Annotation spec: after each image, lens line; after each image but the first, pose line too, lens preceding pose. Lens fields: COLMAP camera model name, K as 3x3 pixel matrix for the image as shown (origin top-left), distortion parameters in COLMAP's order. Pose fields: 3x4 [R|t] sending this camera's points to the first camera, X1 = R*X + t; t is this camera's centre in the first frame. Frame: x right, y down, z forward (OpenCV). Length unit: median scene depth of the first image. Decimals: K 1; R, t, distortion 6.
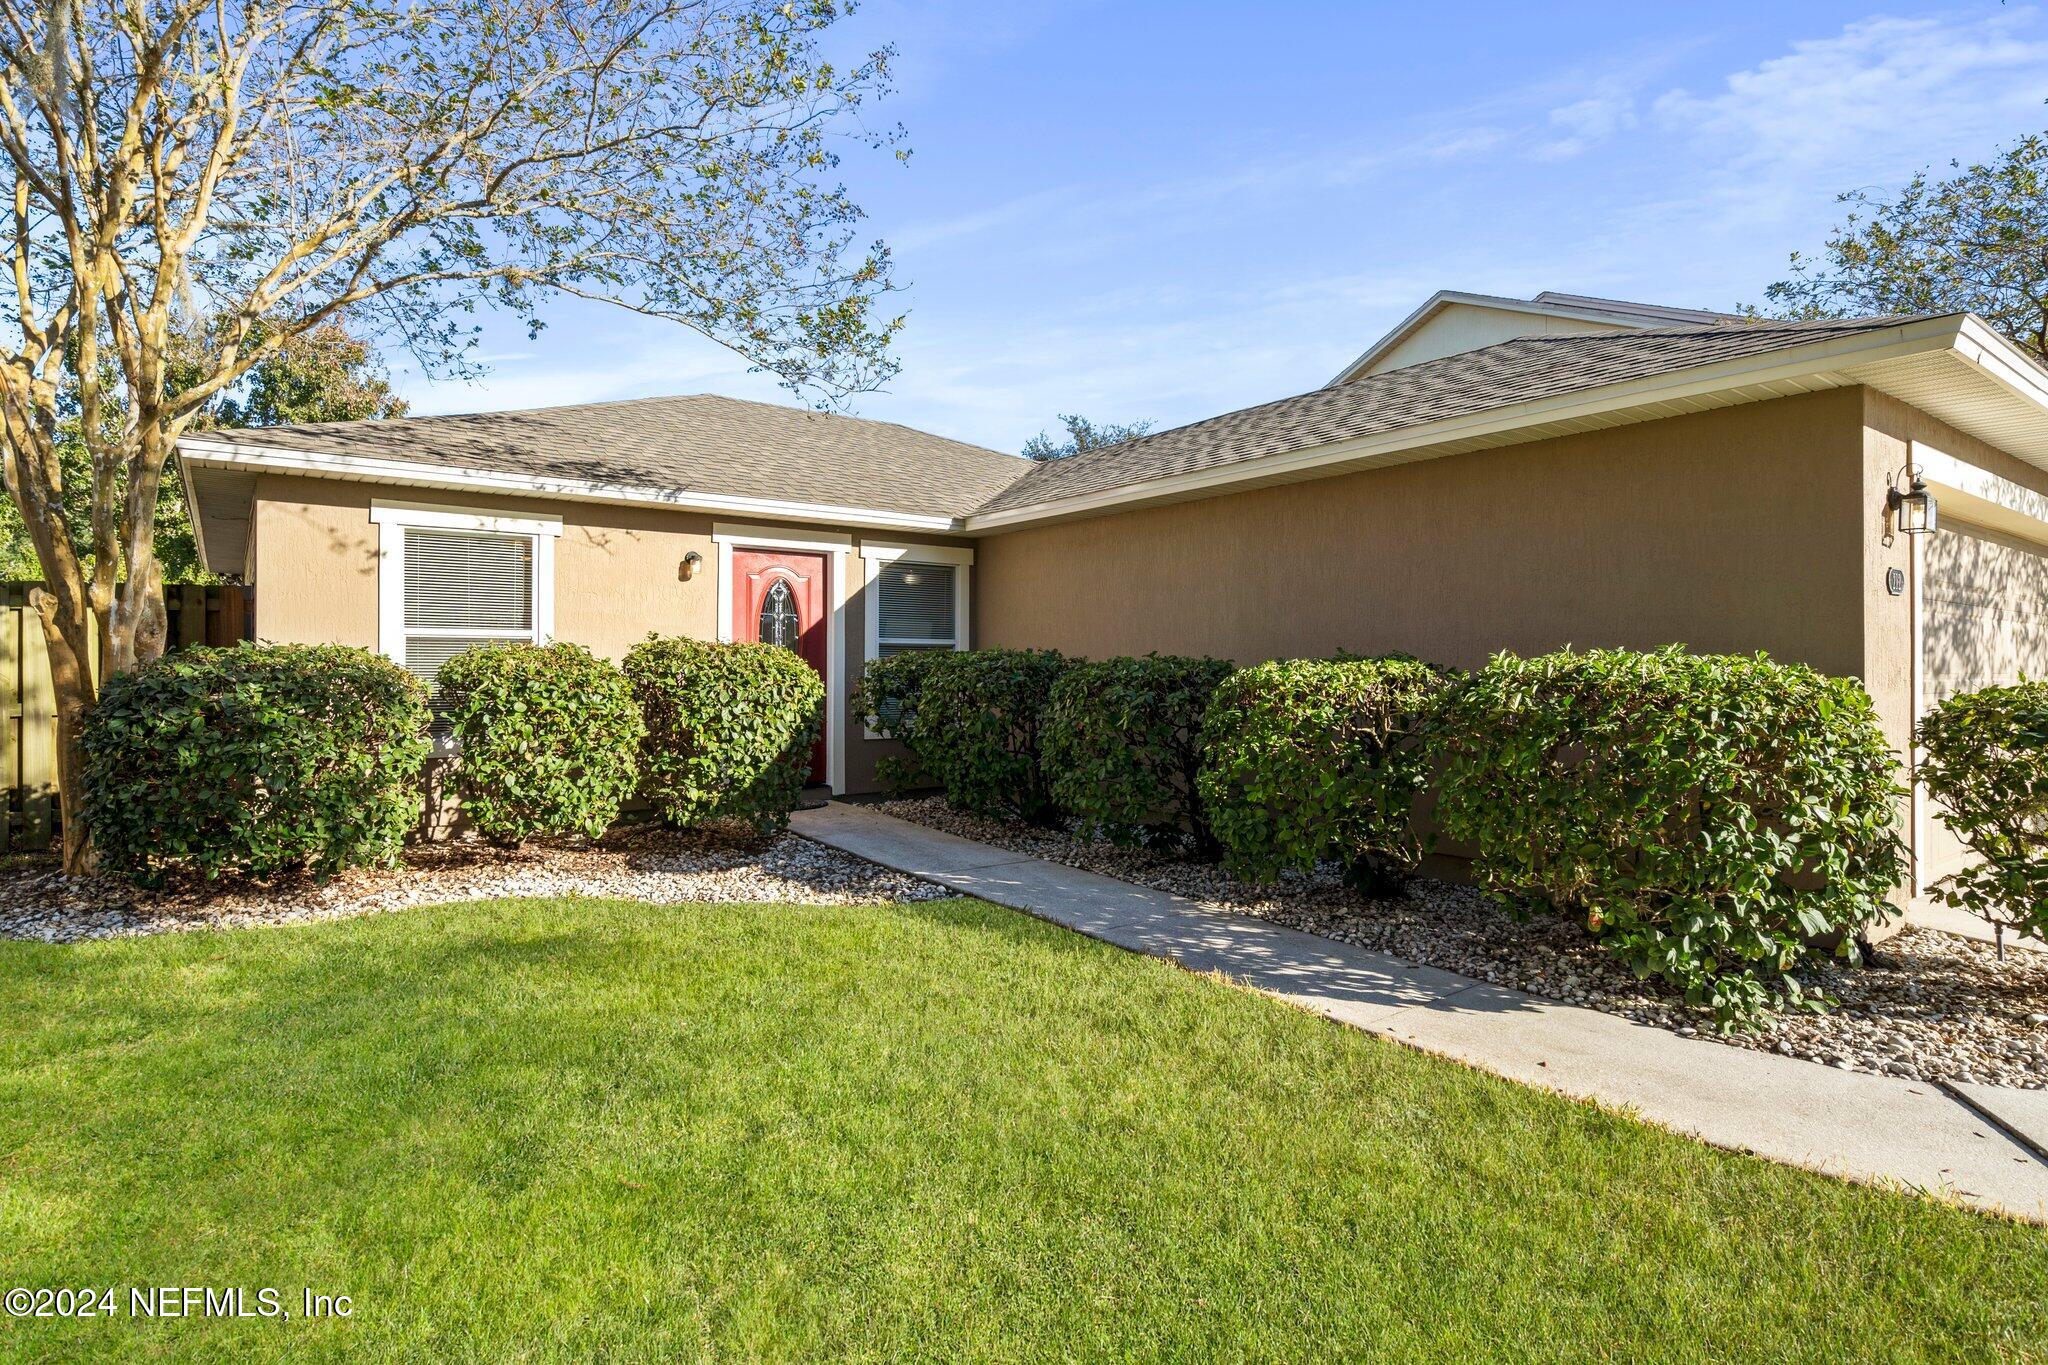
lens RADIAL K [[1064.4, 0, 1029.3], [0, 1064.4, 650.2], [0, 0, 1]] dist [0.005579, 0.000555]
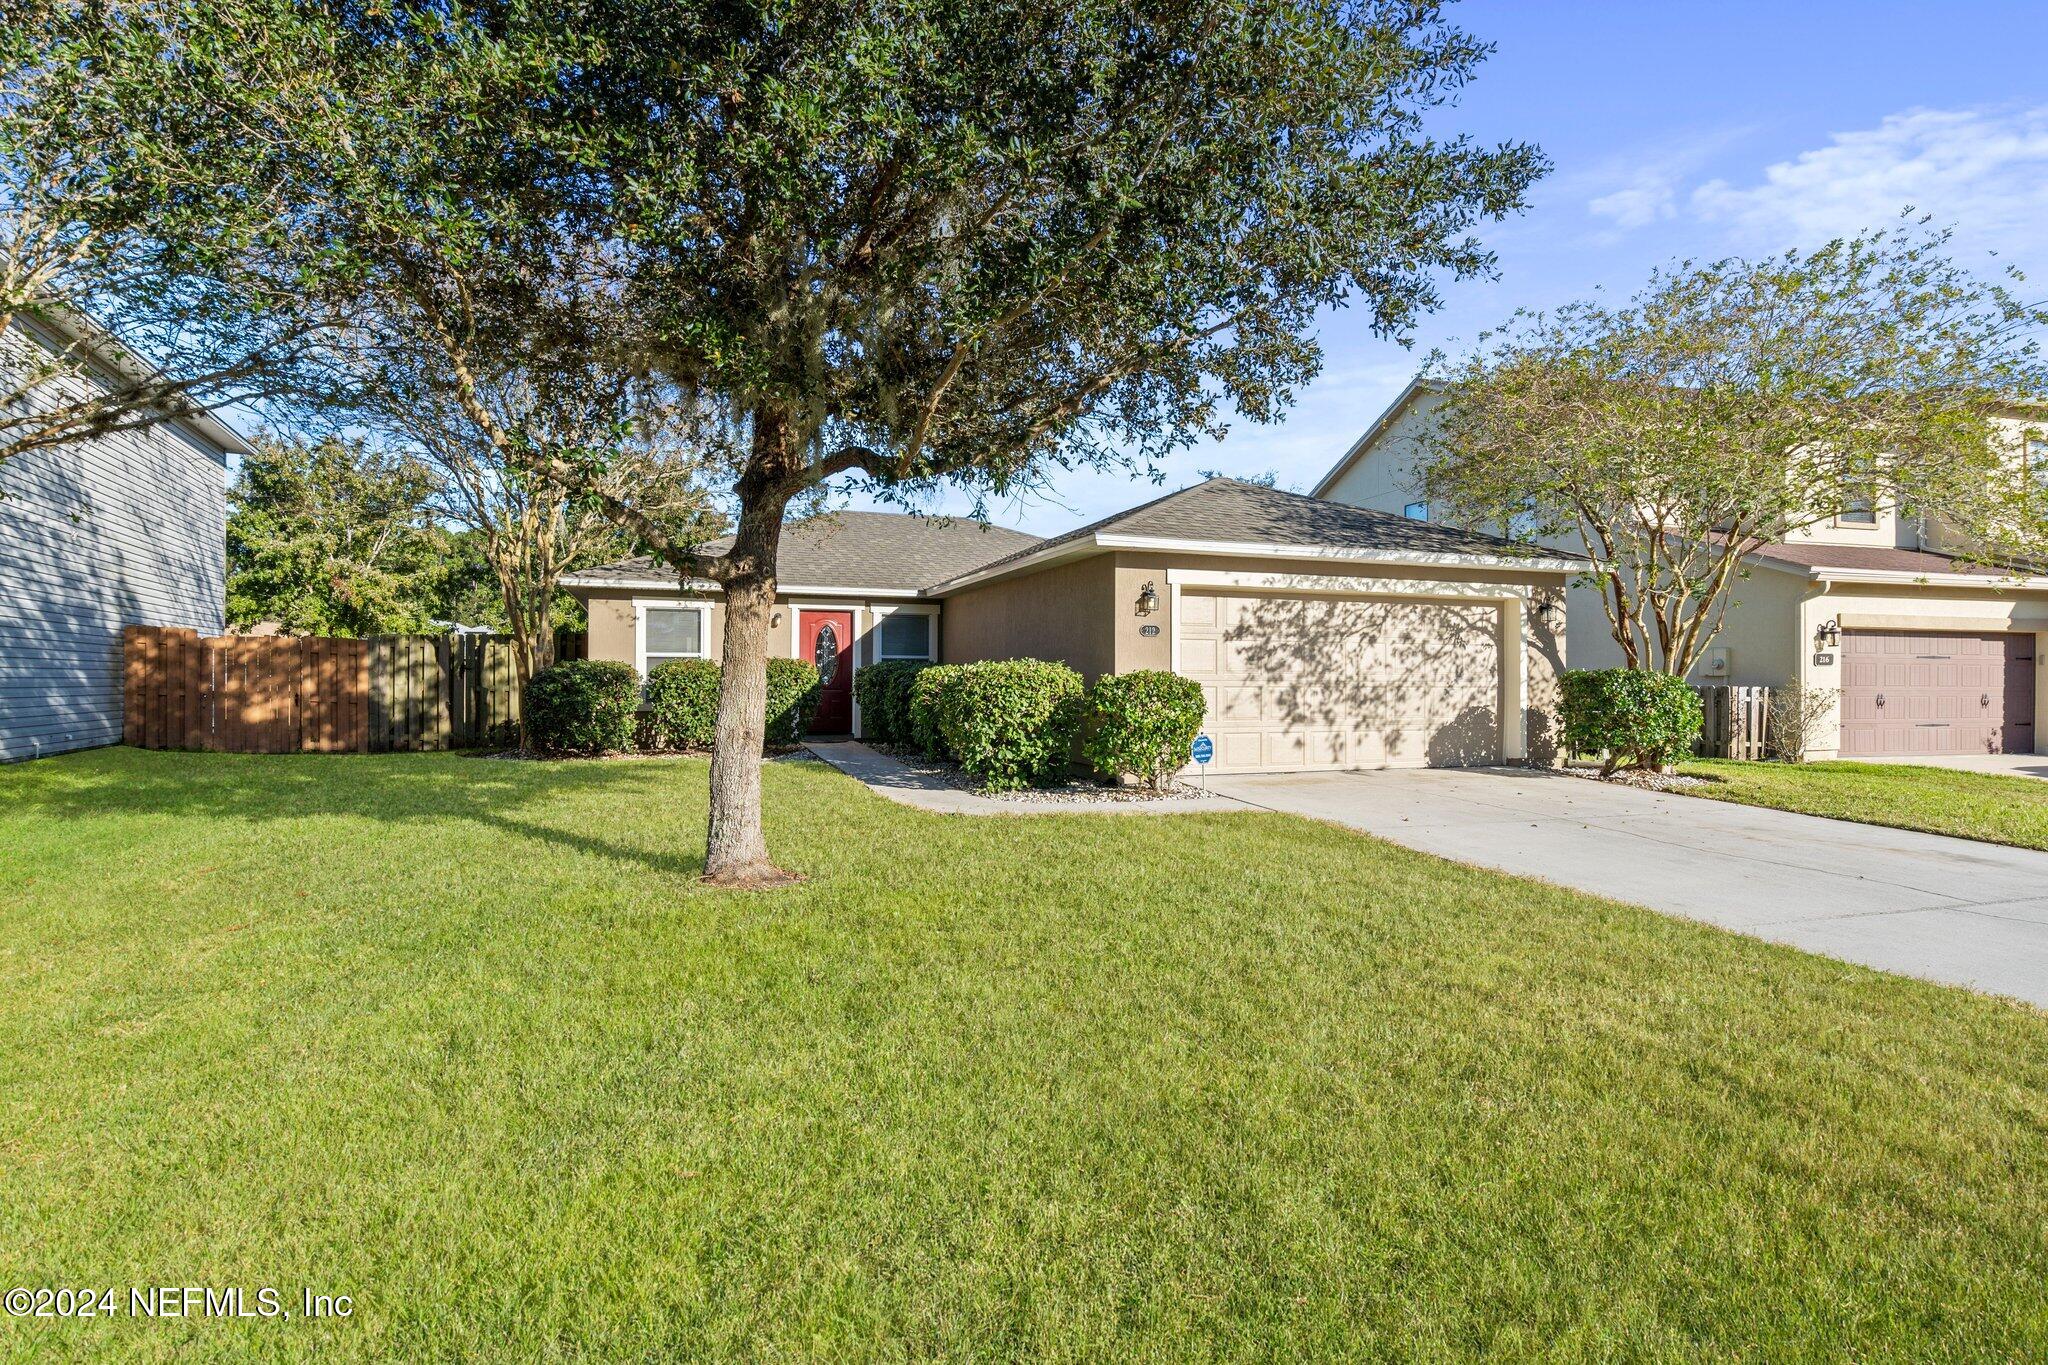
lens RADIAL K [[1004.6, 0, 1020.5], [0, 1004.6, 670.0], [0, 0, 1]] dist [-0.004759, -0.000784]
pose [[0.957956, -0.001063, -0.286912, 0.769284], [0.002690, 0.999982, 0.005278, 0.007162], [0.286902, -0.005828, 0.957942, -0.791870]]
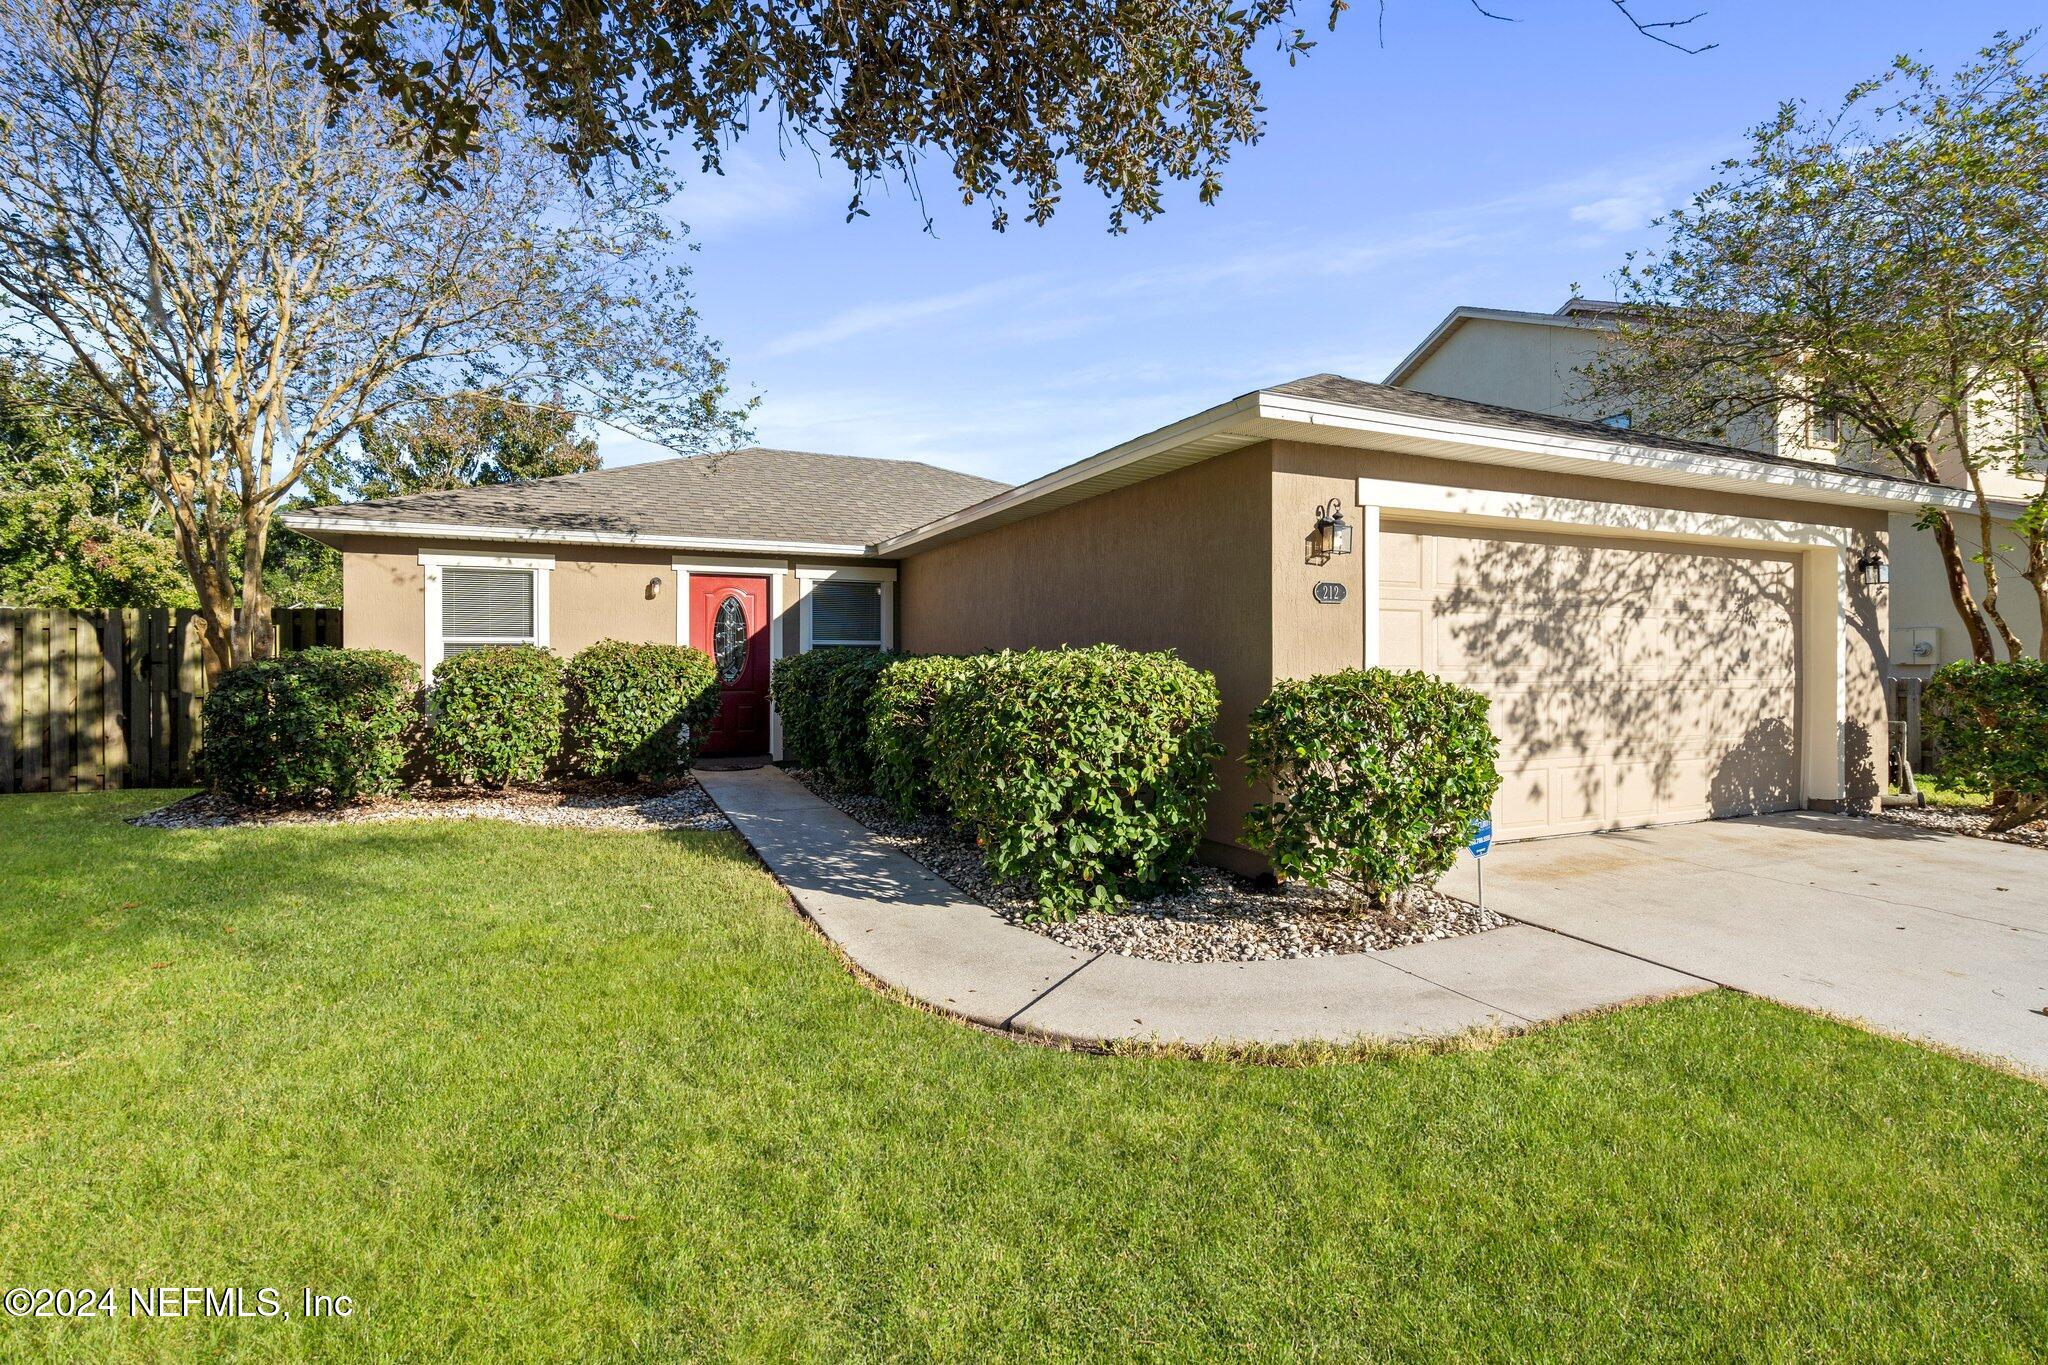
lens RADIAL K [[972.0, 0, 1019.9], [0, 972.0, 658.0], [0, 0, 1]] dist [-0.002976, -0.000308]
pose [[0.978023, -0.003755, -0.208461, 0.450281], [0.005988, 0.999931, 0.010081, -0.000708], [0.208409, -0.011108, 0.977979, -0.124367]]
